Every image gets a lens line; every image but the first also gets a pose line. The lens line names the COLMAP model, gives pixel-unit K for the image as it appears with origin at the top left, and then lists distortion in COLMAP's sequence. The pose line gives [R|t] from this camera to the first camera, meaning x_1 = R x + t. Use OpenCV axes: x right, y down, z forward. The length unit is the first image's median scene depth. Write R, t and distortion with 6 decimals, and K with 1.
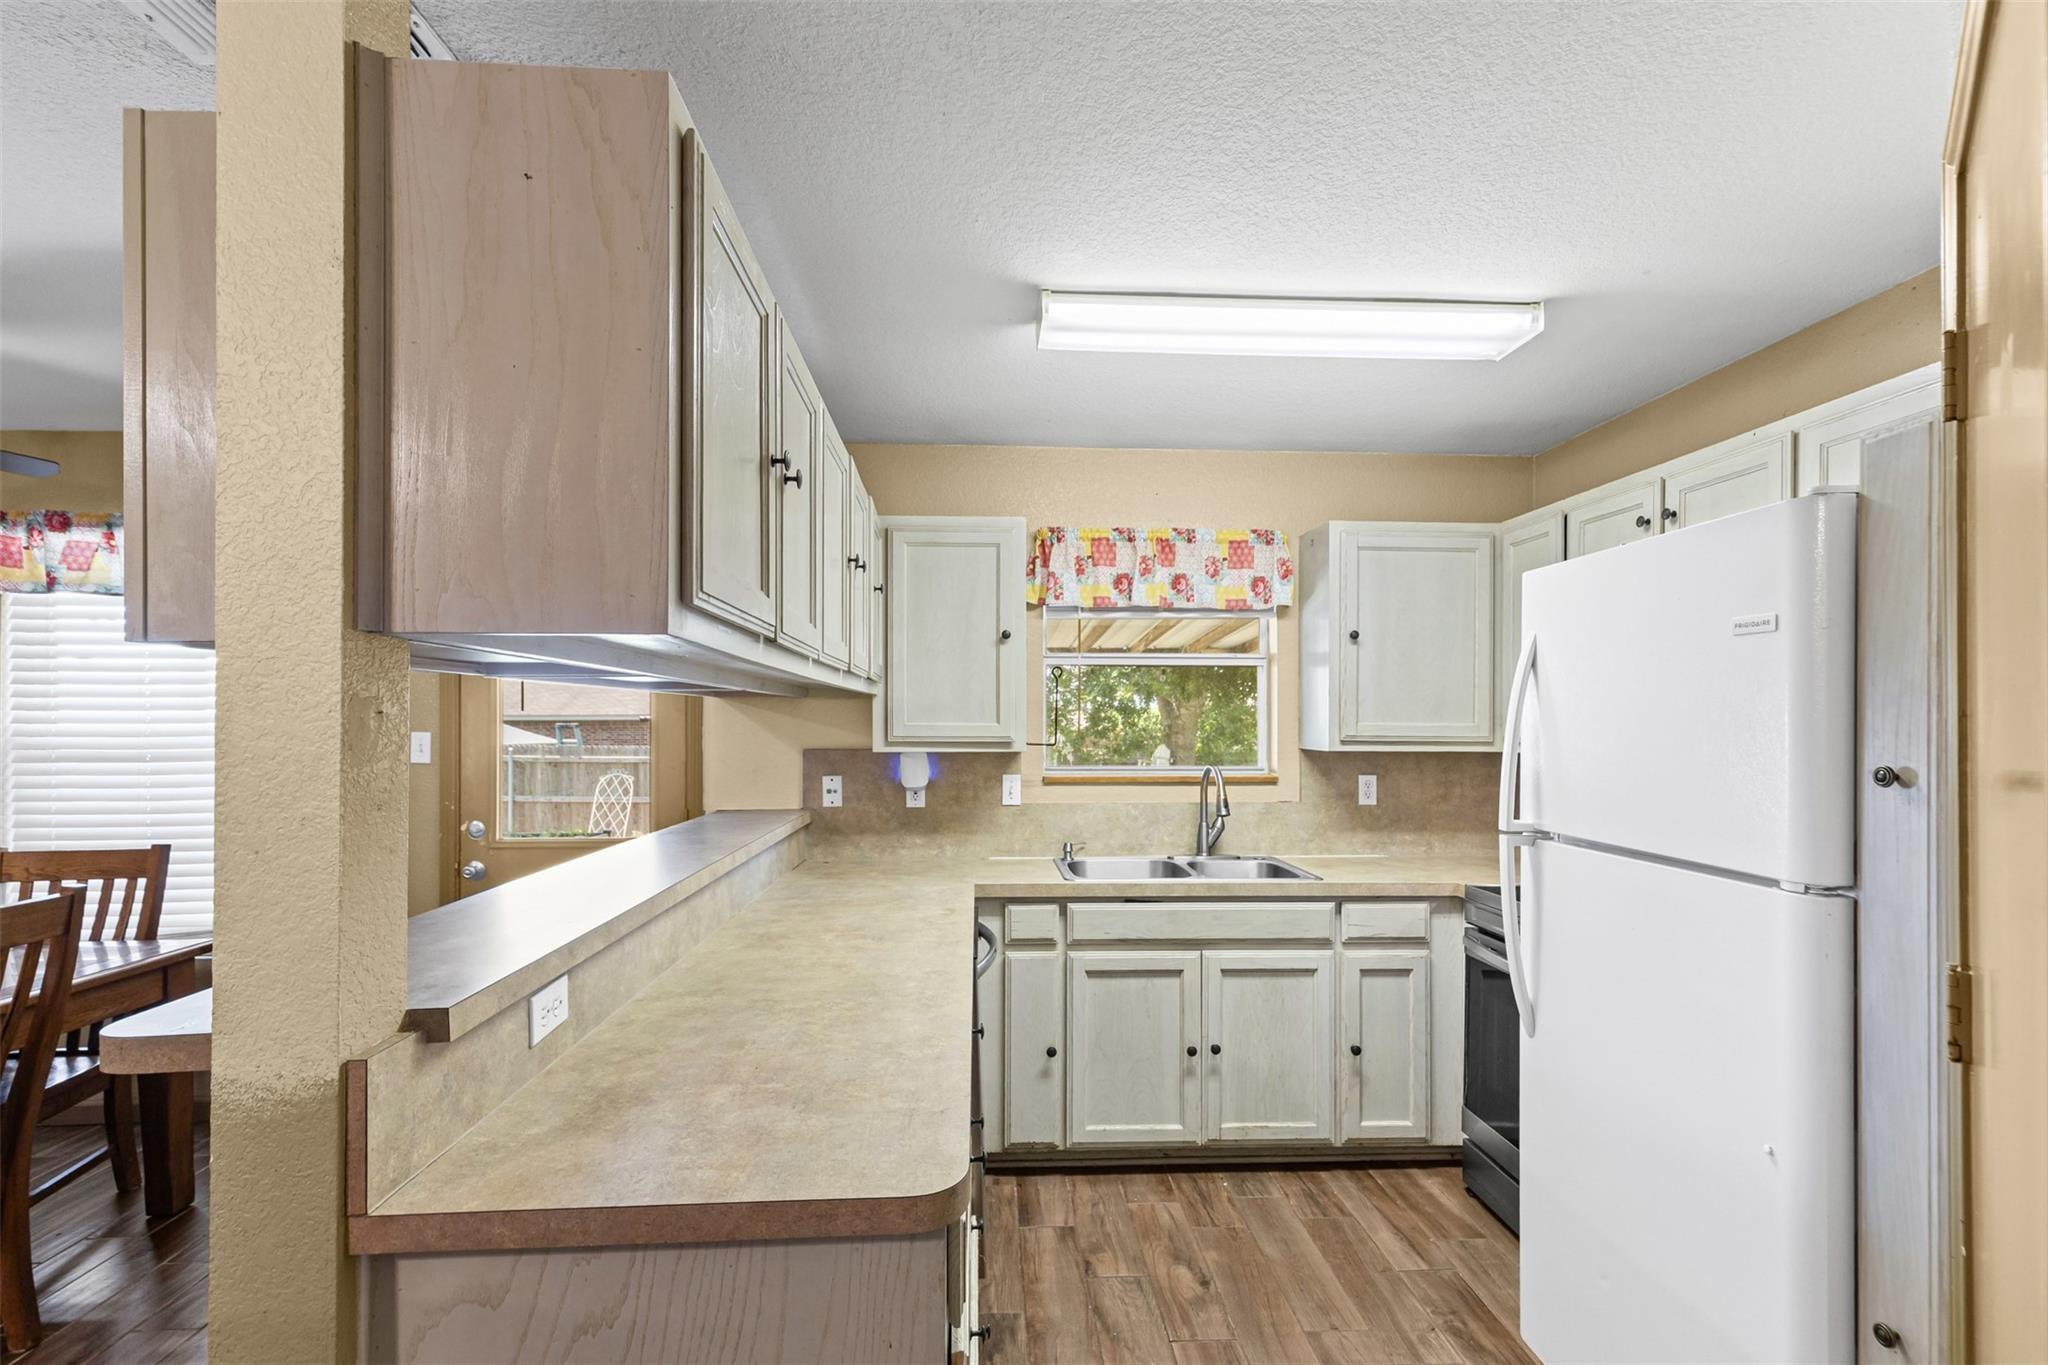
lens RADIAL K [[937.2, 0, 1025.4], [0, 937.2, 716.8], [0, 0, 1]] dist [0.019169, -0.002510]
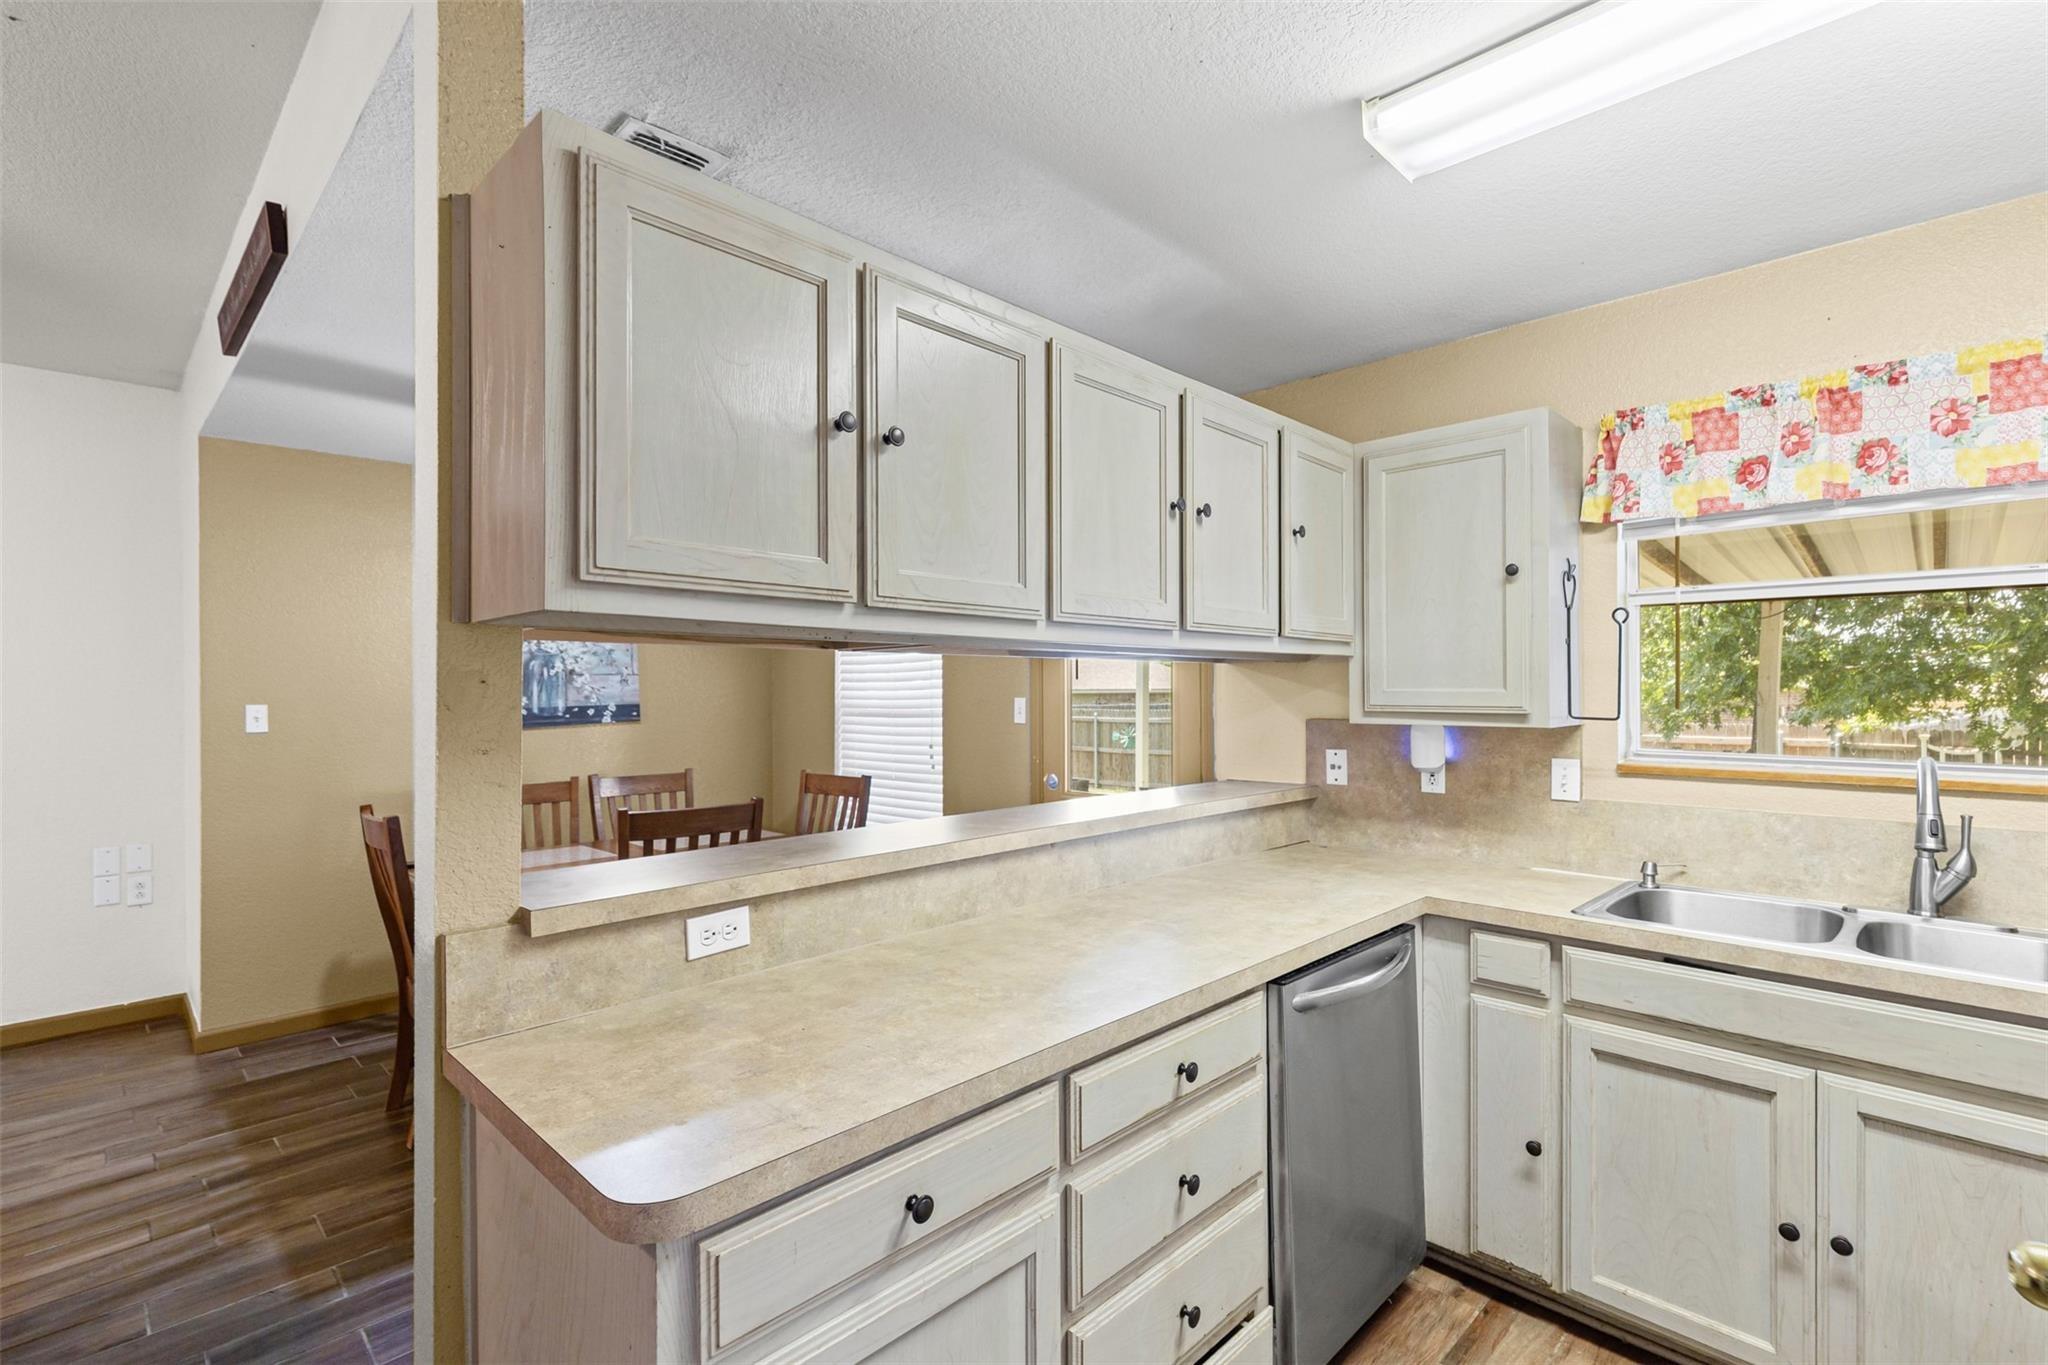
lens RADIAL K [[937.2, 0, 1026.1], [0, 937.2, 688.8], [0, 0, 1]] dist [0.019169, -0.002510]
pose [[0.683261, -0.001753, -0.730172, 0.245066], [0.006068, 0.999976, 0.003277, 0.001724], [0.730149, -0.006670, 0.683256, 0.191550]]
